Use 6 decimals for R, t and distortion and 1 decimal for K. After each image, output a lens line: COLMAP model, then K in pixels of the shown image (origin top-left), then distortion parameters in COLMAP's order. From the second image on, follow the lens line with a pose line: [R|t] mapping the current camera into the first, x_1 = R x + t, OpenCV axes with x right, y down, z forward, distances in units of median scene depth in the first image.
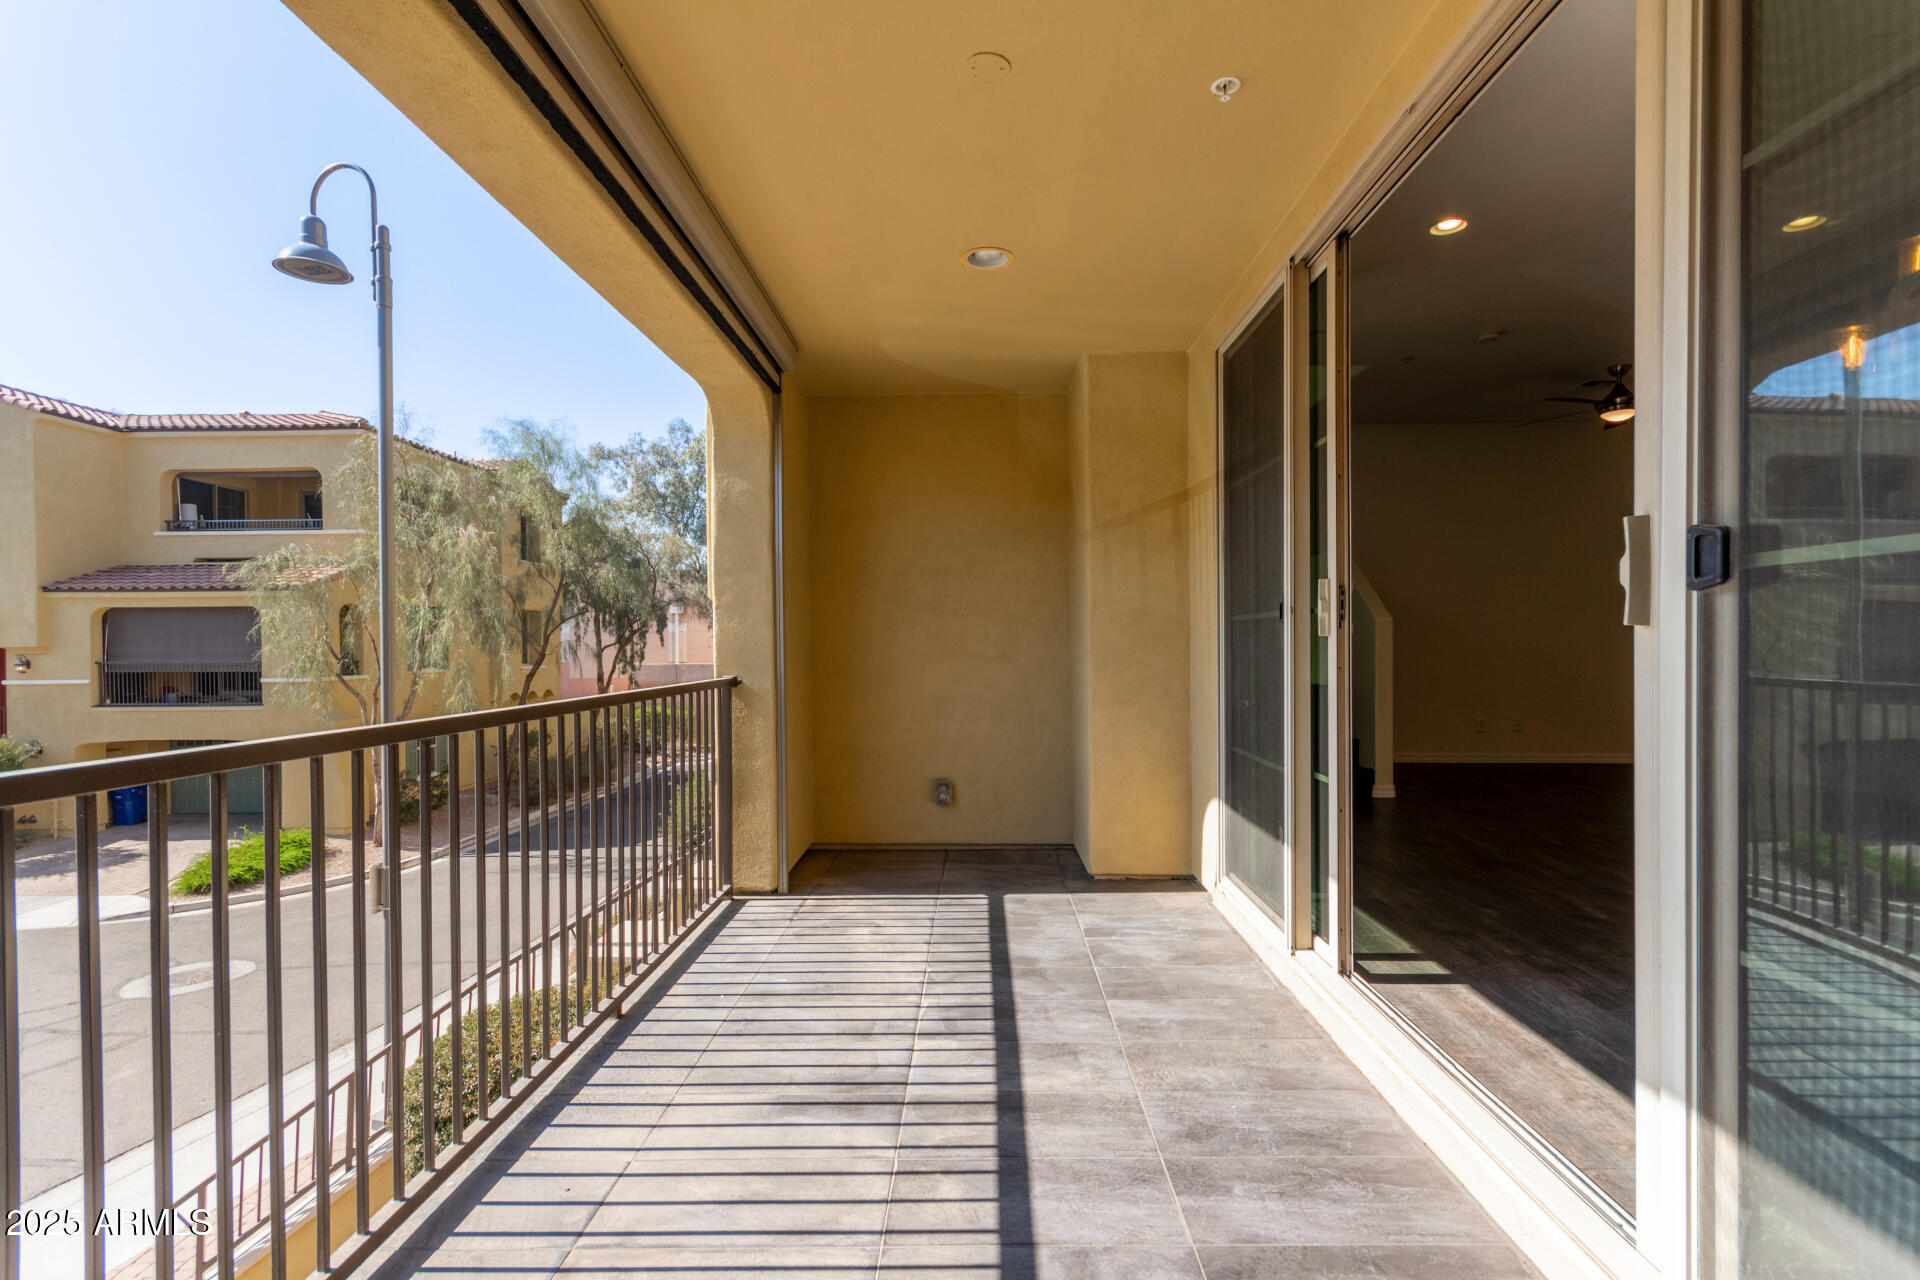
lens RADIAL K [[892.5, 0, 963.6], [0, 892.5, 643.4], [0, 0, 1]] dist [0.002504, 0.002951]
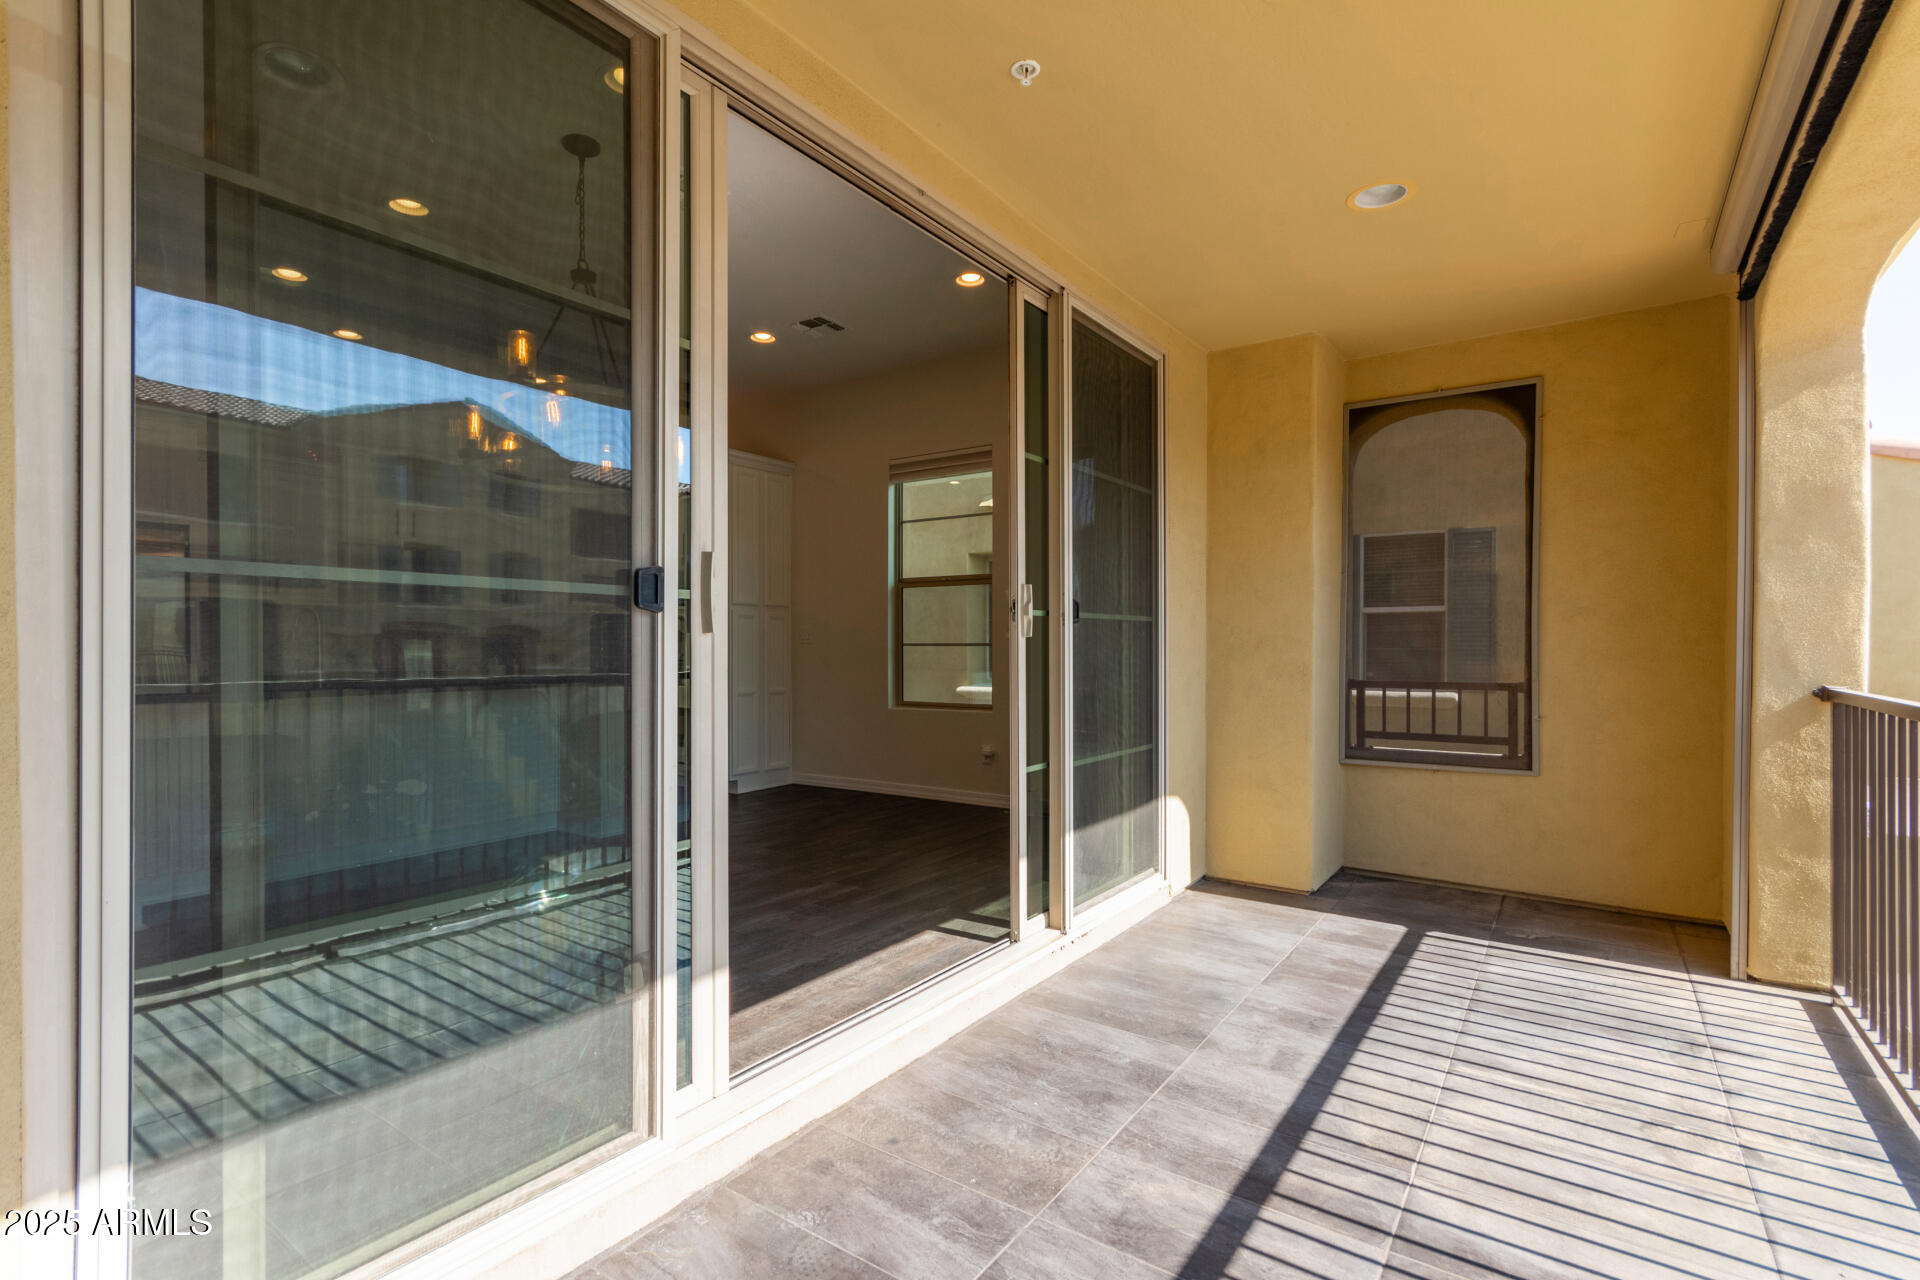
lens RADIAL K [[892.5, 0, 977.1], [0, 892.5, 654.0], [0, 0, 1]] dist [0.002504, 0.002951]
pose [[-0.835643, 0.008038, 0.549214, -0.207533], [0.011322, 0.999933, 0.002593, 0.010886], [-0.549156, 0.008385, -0.835678, 1.967398]]
